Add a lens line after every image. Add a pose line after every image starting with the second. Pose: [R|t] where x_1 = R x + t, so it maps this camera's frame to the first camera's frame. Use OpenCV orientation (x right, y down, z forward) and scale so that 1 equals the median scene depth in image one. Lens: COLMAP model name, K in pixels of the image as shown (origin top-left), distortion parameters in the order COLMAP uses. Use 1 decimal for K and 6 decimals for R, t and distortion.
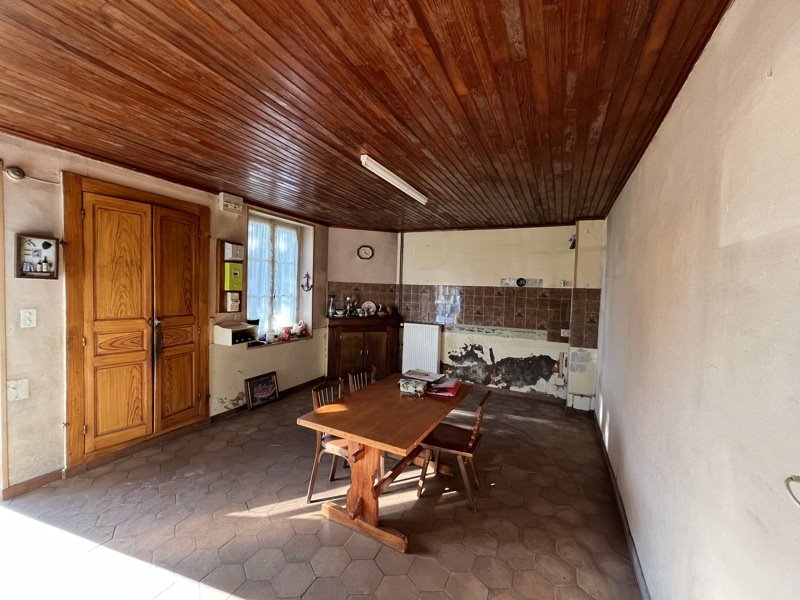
lens RADIAL K [[321.7, 0, 397.5], [0, 321.7, 300.9], [0, 0, 1]] dist [-0.002523, -0.000091]
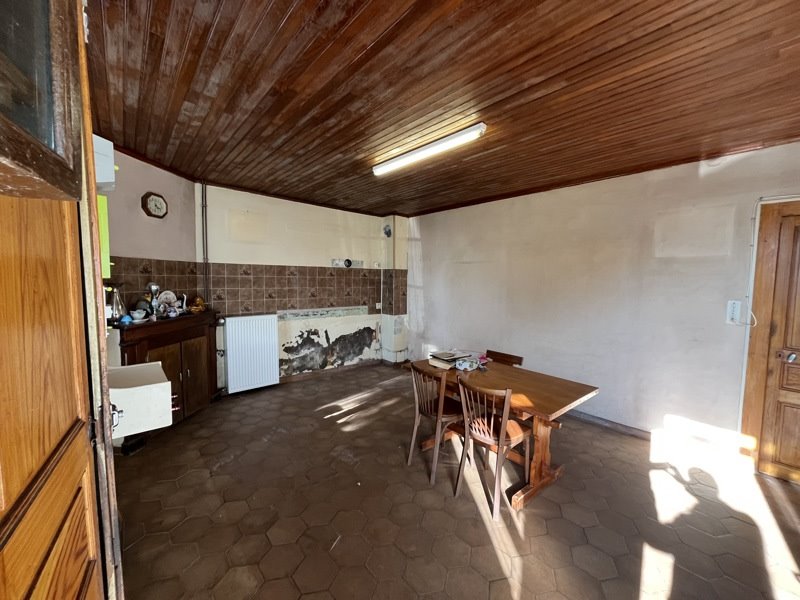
lens RADIAL K [[321.7, 0, 398.5], [0, 321.7, 300.1], [0, 0, 1]] dist [-0.002523, -0.000091]
pose [[0.384280, -0.089941, 0.918825, -0.525952], [0.028753, 0.995926, 0.085463, -0.021706], [-0.922769, -0.006423, 0.385301, 0.426306]]
